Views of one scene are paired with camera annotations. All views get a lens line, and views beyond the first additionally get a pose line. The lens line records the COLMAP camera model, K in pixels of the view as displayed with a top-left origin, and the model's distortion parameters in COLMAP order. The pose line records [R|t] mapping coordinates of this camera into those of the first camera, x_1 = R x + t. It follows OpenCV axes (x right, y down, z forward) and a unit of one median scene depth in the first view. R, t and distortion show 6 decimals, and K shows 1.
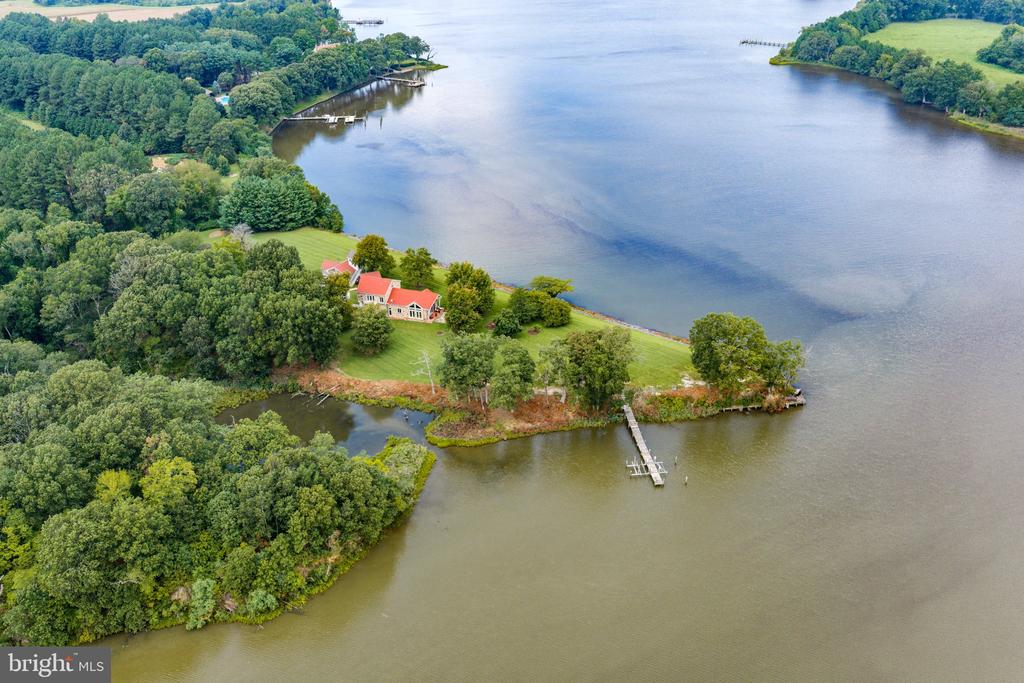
lens RADIAL K [[848.1, 0, 511.6], [0, 848.1, 342.6], [0, 0, 1]] dist [0.018311, -0.025977]
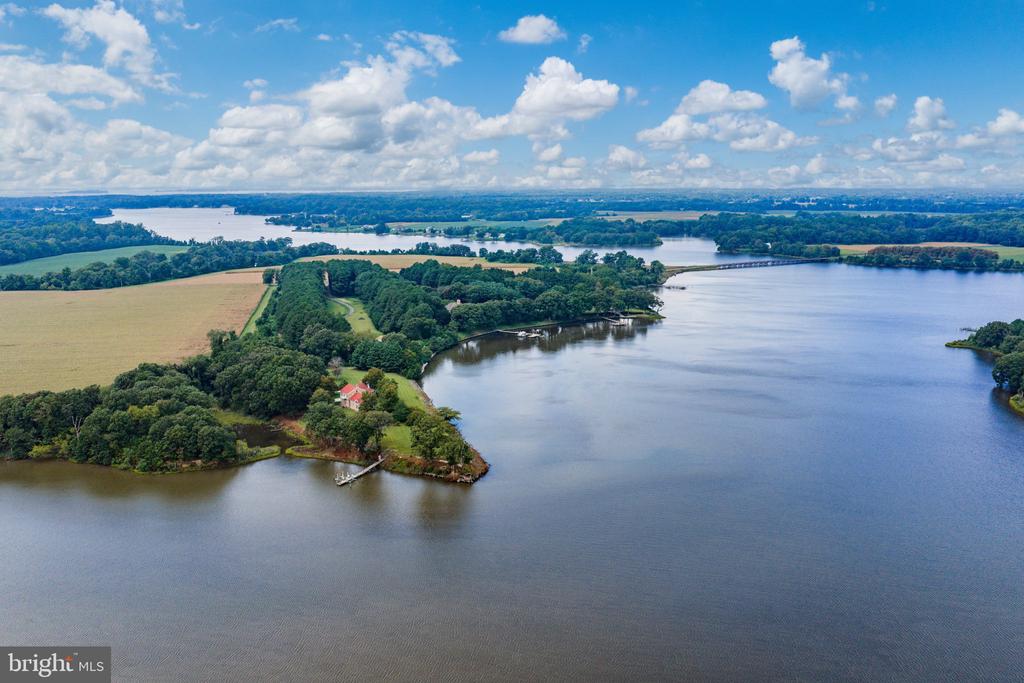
lens RADIAL K [[848.1, 0, 508.1], [0, 848.1, 347.8], [0, 0, 1]] dist [0.018311, -0.025977]
pose [[0.811599, 0.120127, -0.571731, 1.045685], [-0.288186, 0.933600, -0.212934, 0.125759], [0.508189, 0.337581, 0.792327, -0.249181]]
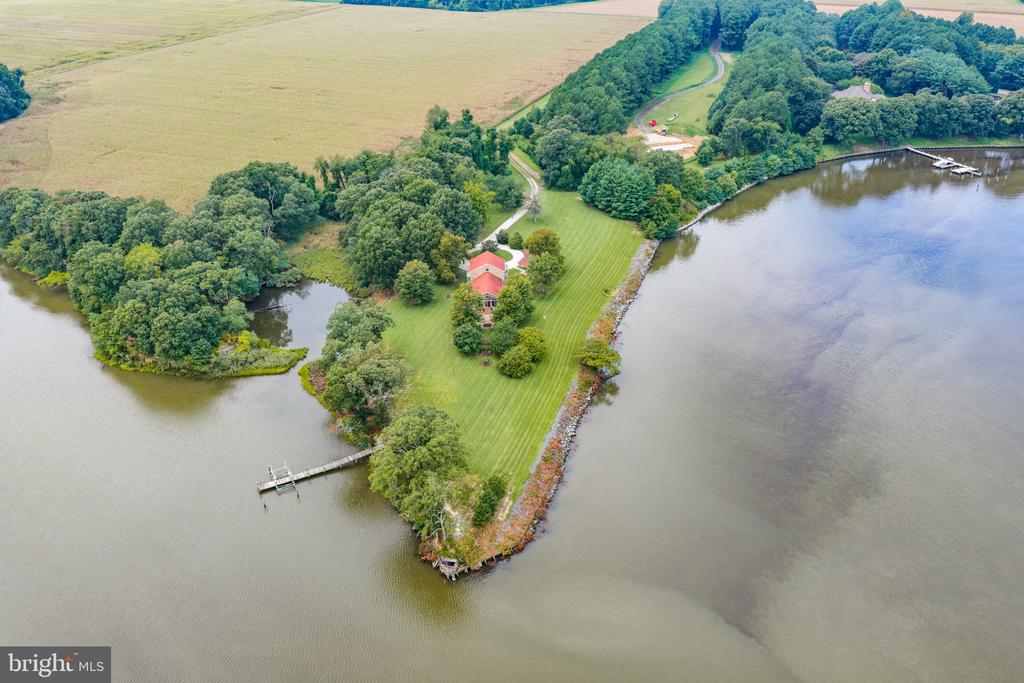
lens RADIAL K [[848.1, 0, 508.2], [0, 848.1, 340.4], [0, 0, 1]] dist [0.018311, -0.025977]
pose [[0.335869, 0.460173, -0.821847, 0.729413], [-0.451069, 0.844557, 0.288548, -0.290460], [0.826879, 0.273795, 0.491230, 0.499409]]
